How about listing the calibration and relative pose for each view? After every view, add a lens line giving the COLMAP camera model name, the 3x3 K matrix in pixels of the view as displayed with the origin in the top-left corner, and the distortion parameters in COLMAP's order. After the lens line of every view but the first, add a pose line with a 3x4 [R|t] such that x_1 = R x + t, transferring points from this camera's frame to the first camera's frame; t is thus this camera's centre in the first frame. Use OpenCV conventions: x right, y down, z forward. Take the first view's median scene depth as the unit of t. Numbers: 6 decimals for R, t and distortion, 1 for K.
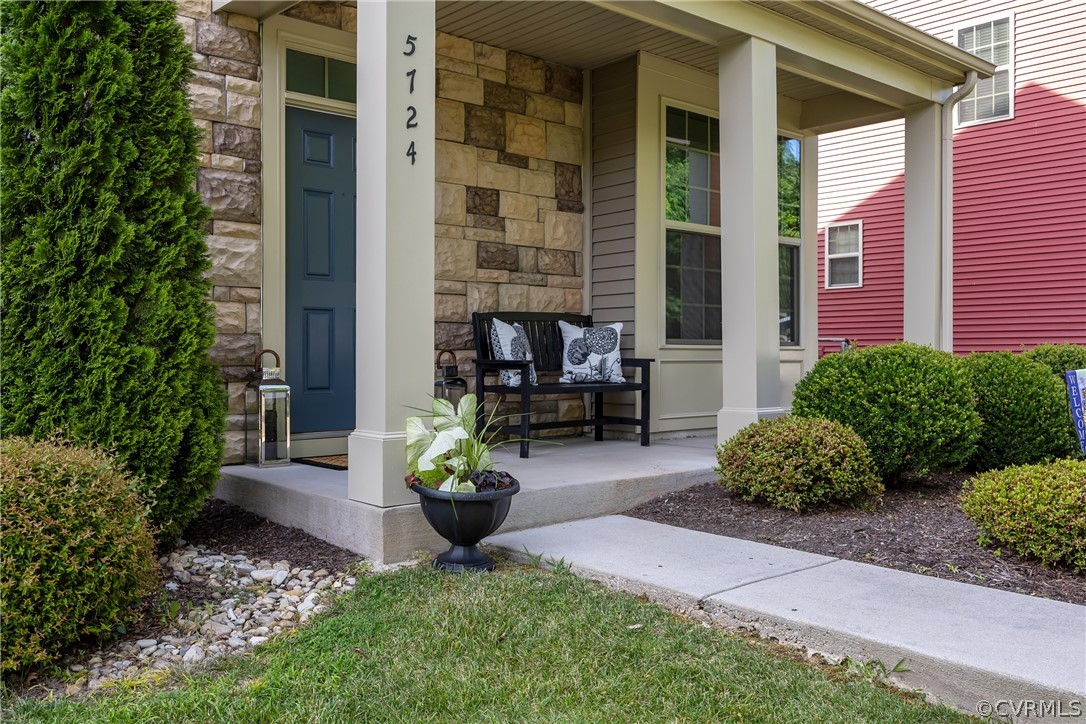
lens RADIAL K [[962.5, 0, 545.2], [0, 962.5, 354.0], [0, 0, 1]] dist [0.046590, 0.001816]
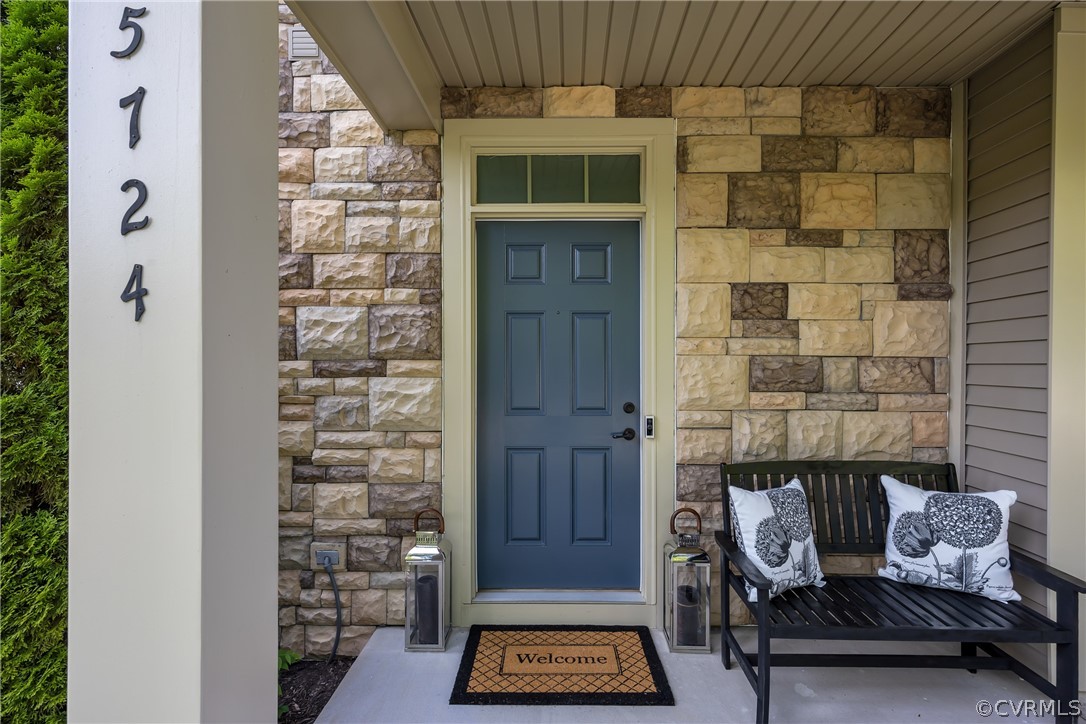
lens RADIAL K [[535.4, 0, 542.1], [0, 535.4, 364.9], [0, 0, 1]] dist [0.004690, 0.002638]
pose [[0.739798, 0.007427, -0.672788, 0.089464], [-0.004899, 0.999972, 0.005653, -0.112147], [0.672811, -0.000886, 0.739814, 0.590448]]
